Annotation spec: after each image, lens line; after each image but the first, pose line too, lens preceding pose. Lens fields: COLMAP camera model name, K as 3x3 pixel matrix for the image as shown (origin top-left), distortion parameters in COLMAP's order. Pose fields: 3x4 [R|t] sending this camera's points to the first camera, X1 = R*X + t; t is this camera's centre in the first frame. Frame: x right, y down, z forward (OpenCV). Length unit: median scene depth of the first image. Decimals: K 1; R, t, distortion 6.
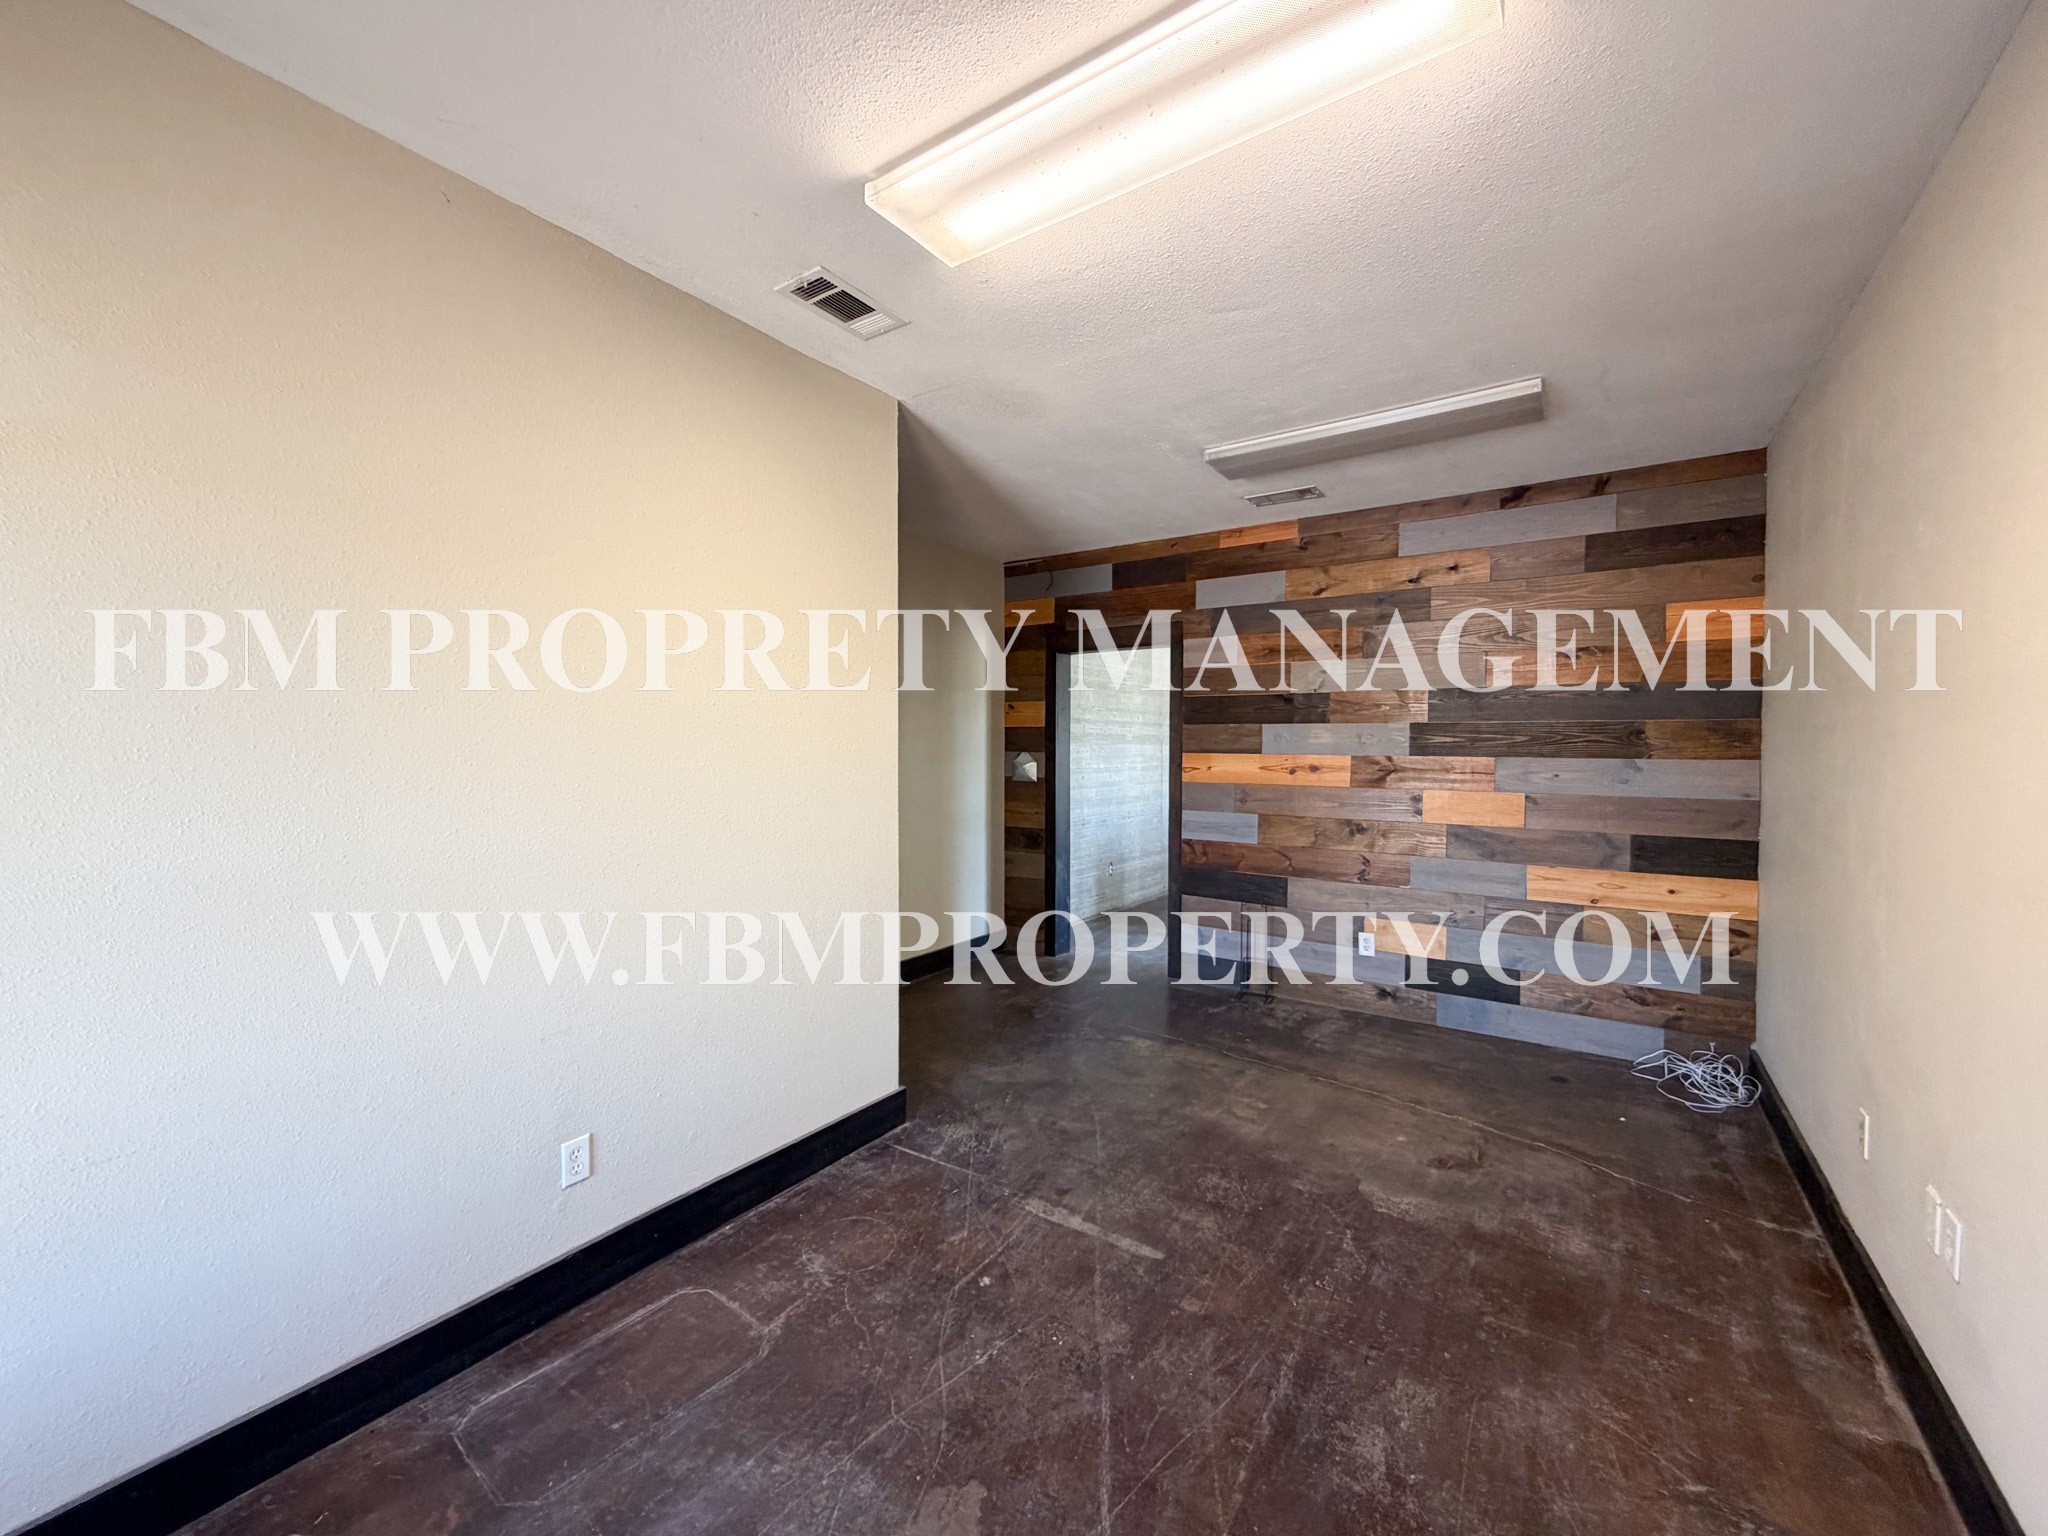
lens RADIAL K [[815.9, 0, 1024.0], [0, 815.9, 768.0], [0, 0, 1]] dist [-0.000788, -0.000091]
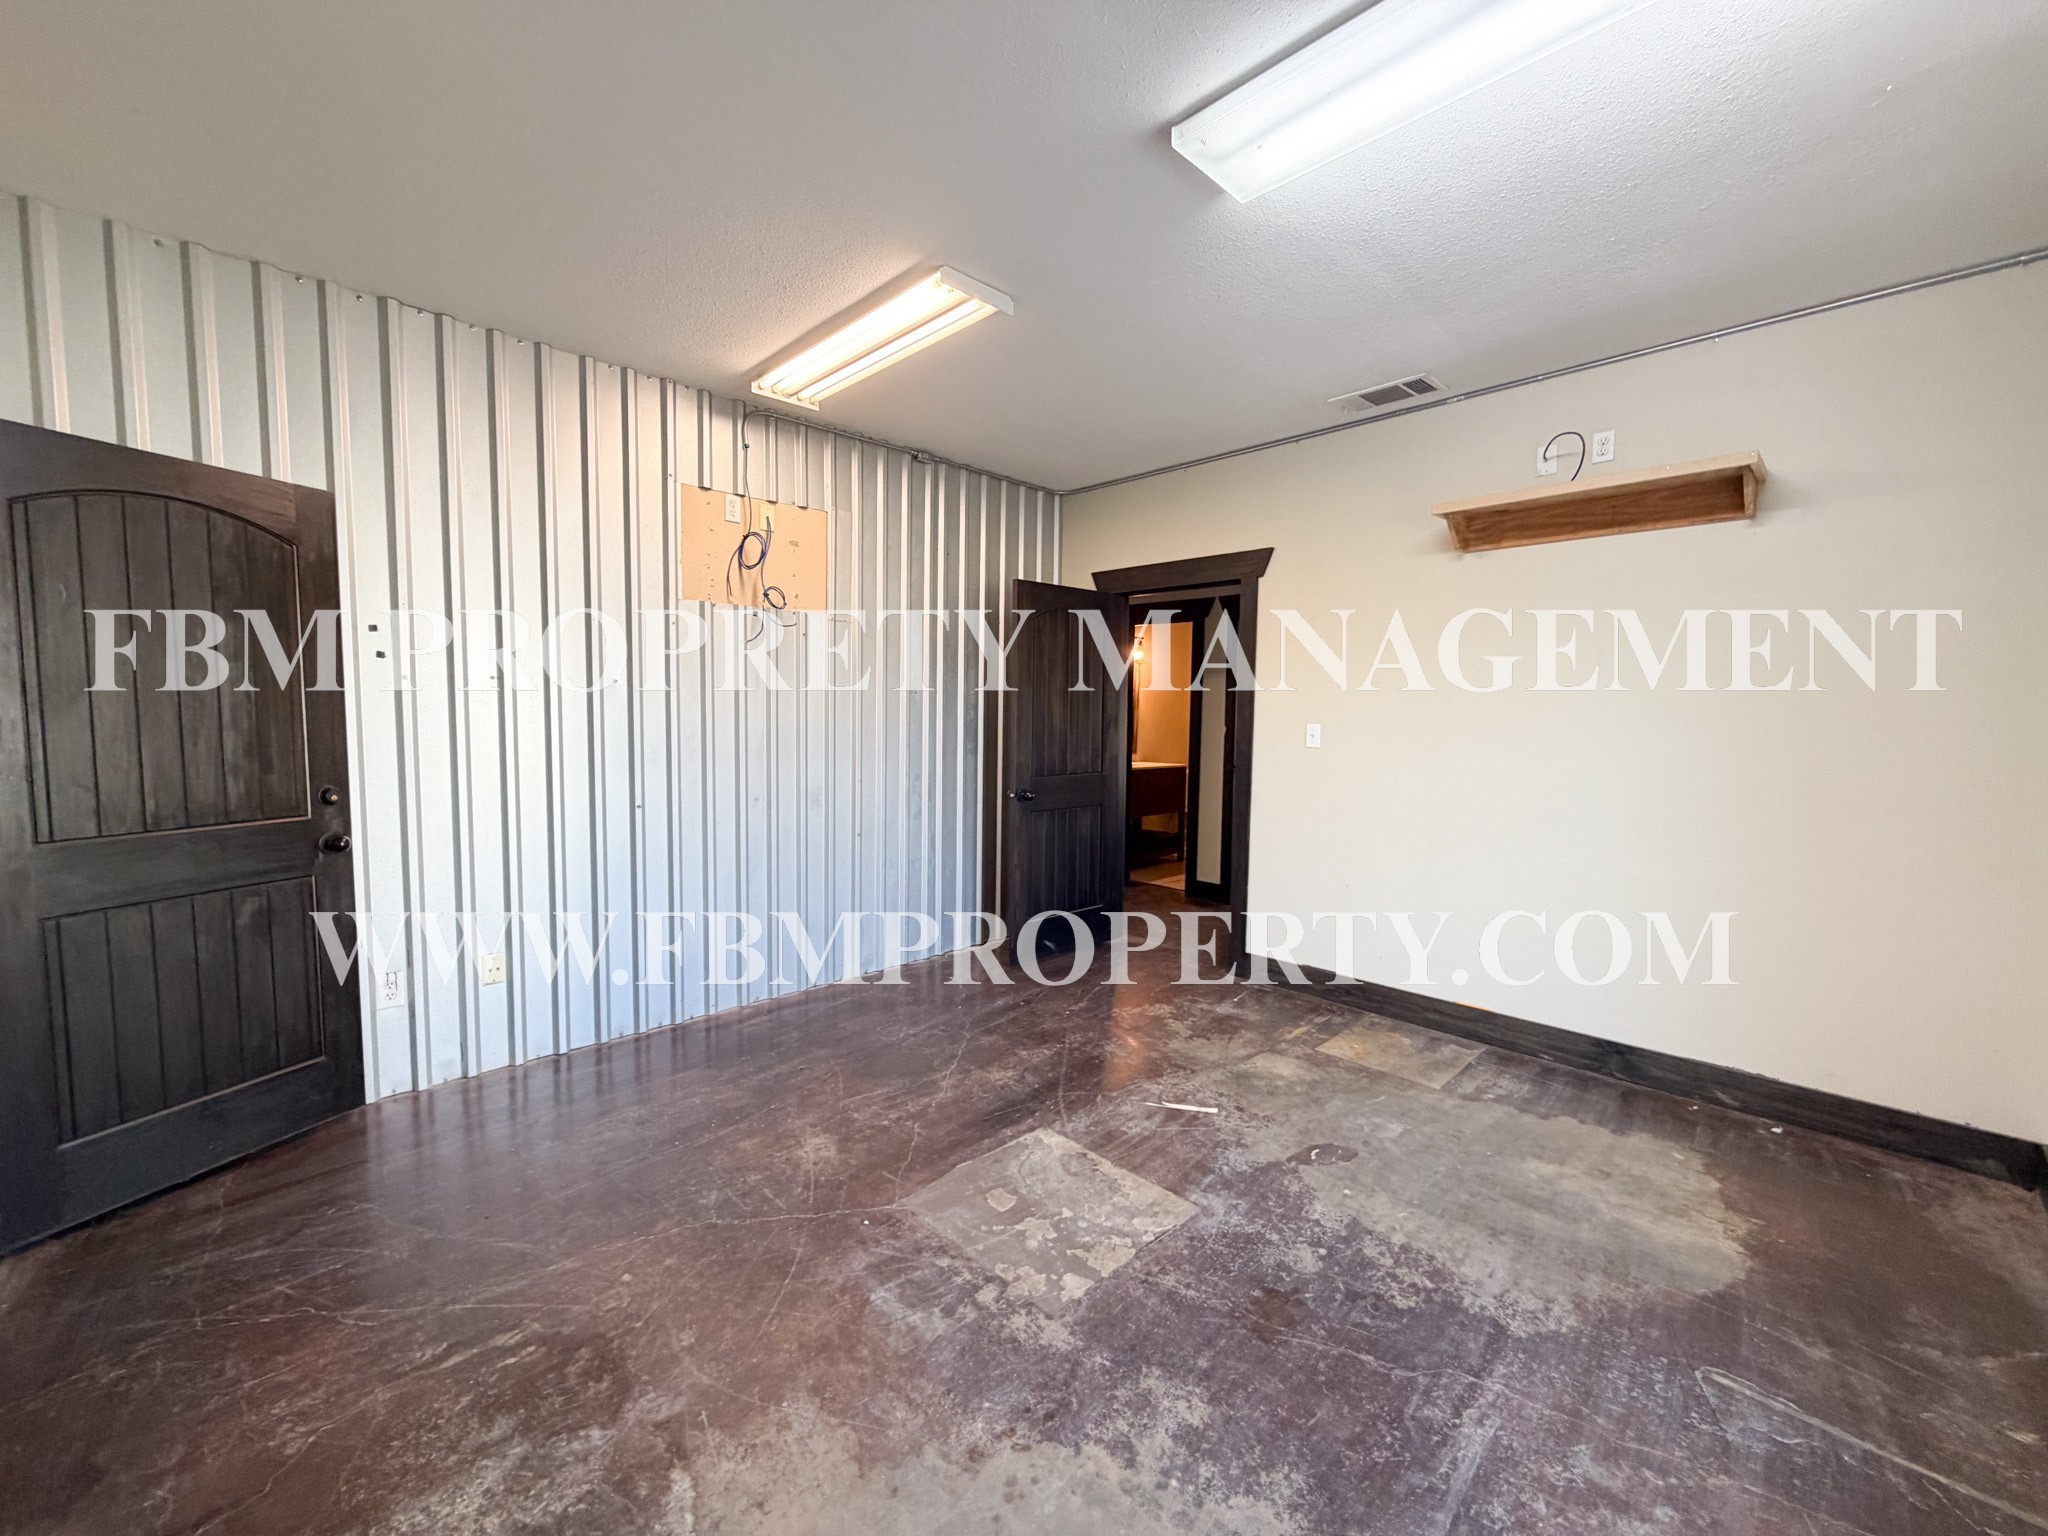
lens RADIAL K [[815.9, 0, 1024.0], [0, 815.9, 768.0], [0, 0, 1]] dist [-0.000788, -0.000091]
pose [[0.999999, 0.000693, -0.001174, -0.938108], [-0.000693, 1.000000, 0.000082, 0.000214], [0.001174, -0.000082, 0.999999, -0.001284]]
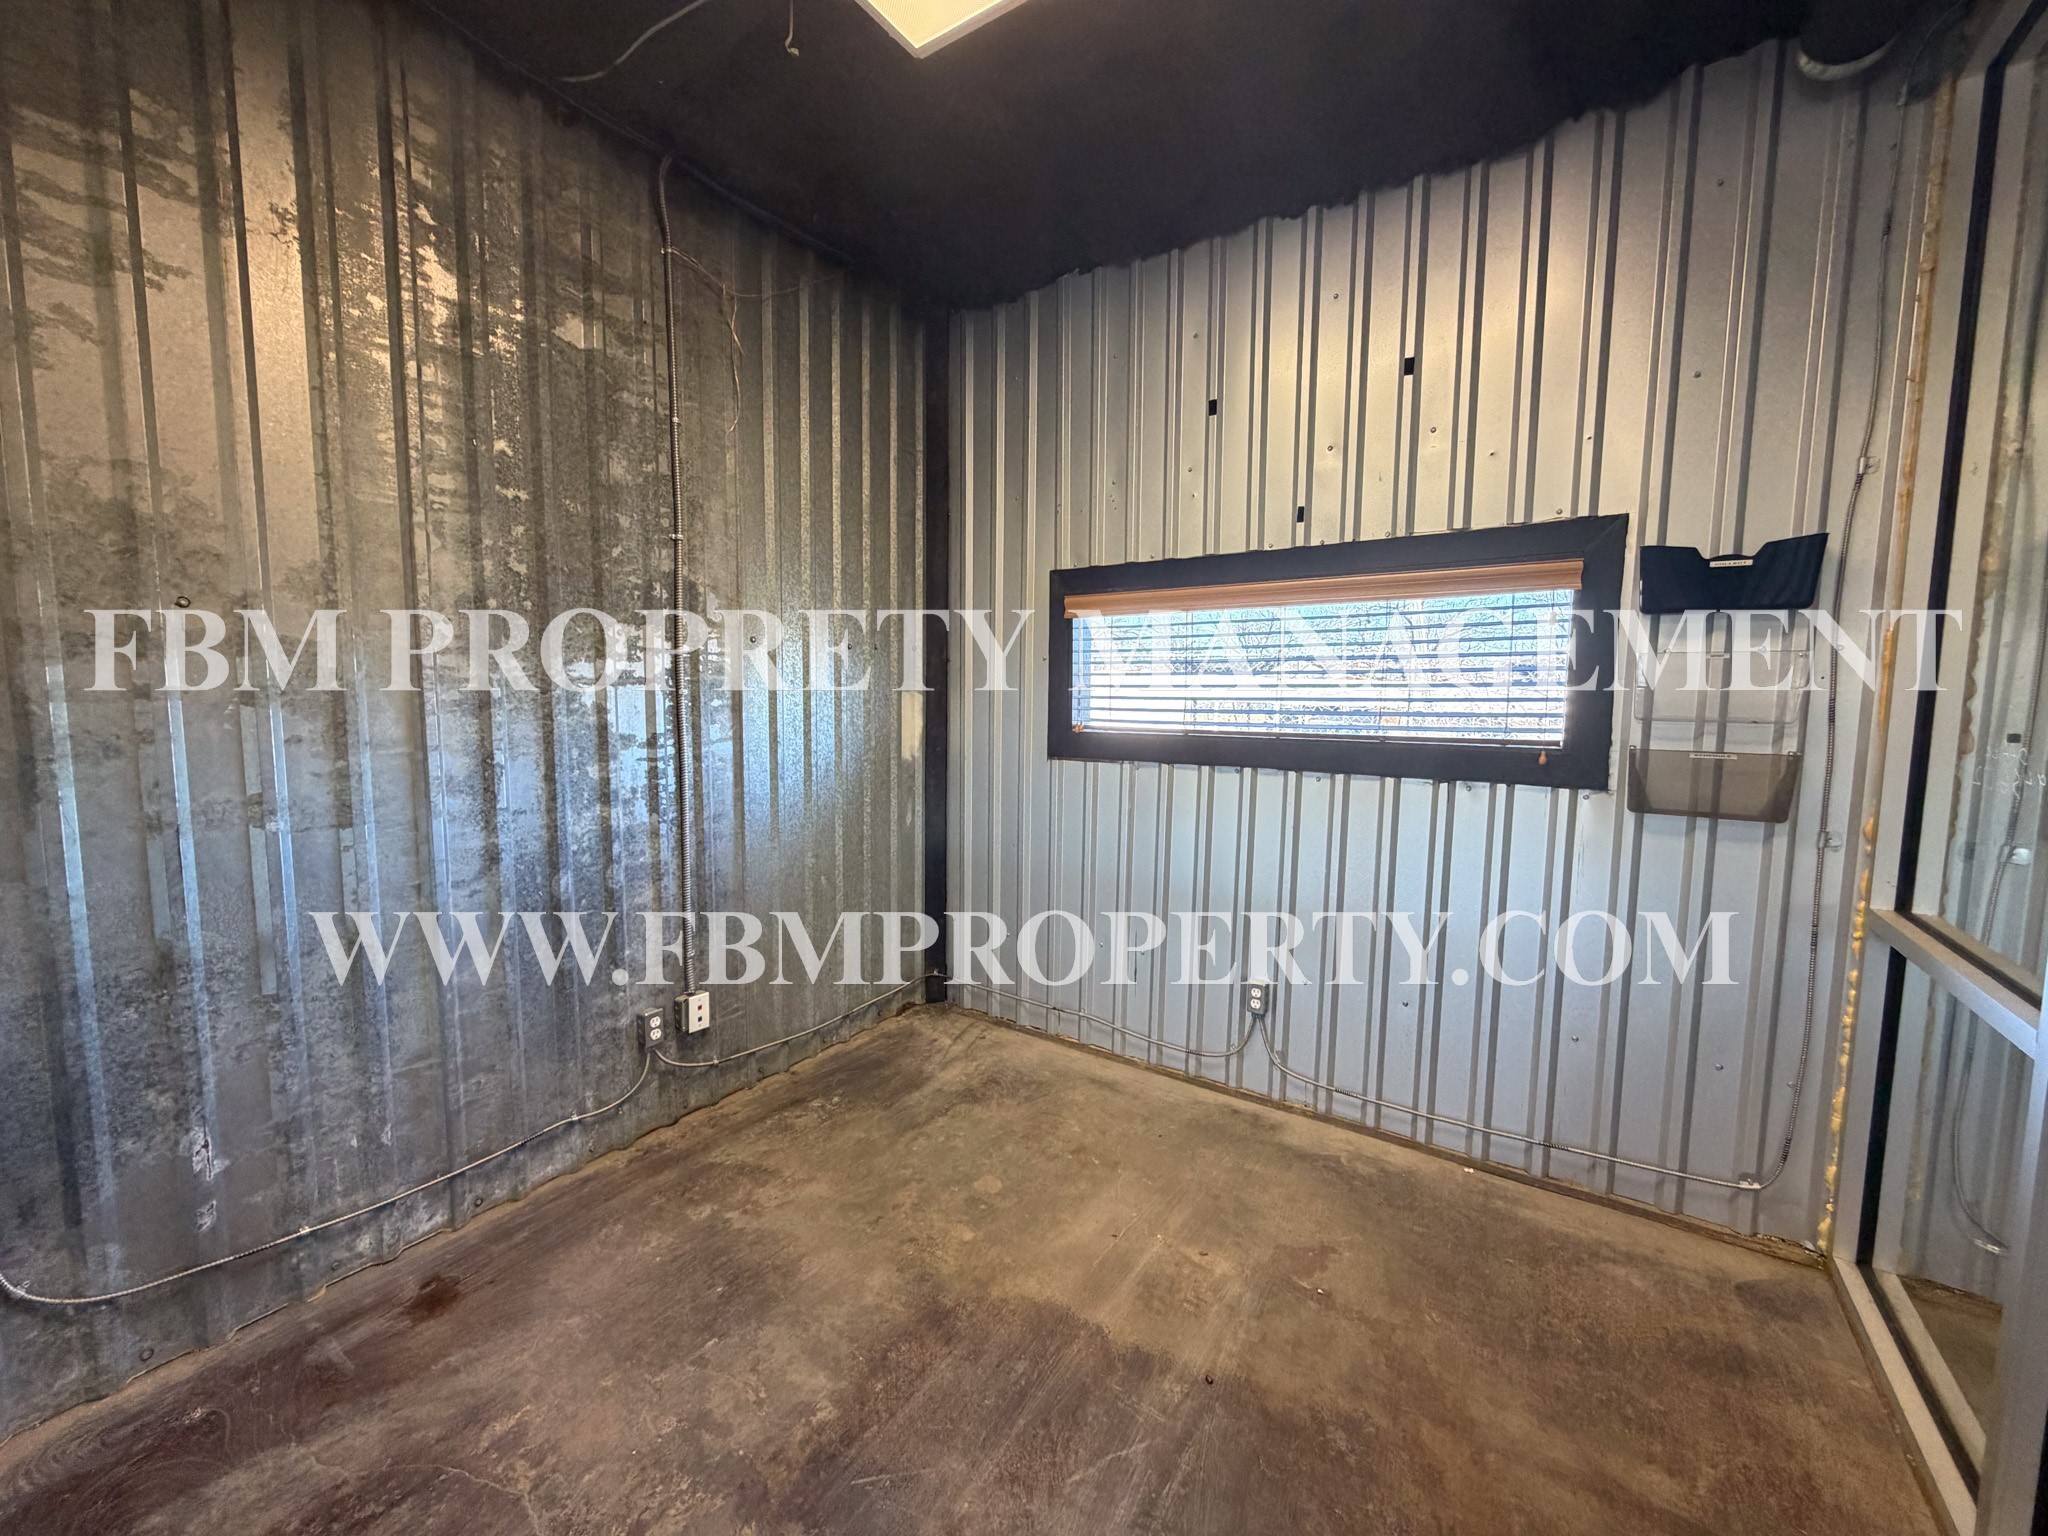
lens RADIAL K [[815.9, 0, 1024.0], [0, 815.9, 768.0], [0, 0, 1]] dist [-0.000788, -0.000091]
pose [[1.000000, 0.000474, 0.000159, 0.437991], [-0.000474, 1.000000, -0.000124, 0.000090], [-0.000159, 0.000124, 1.000000, -0.001832]]
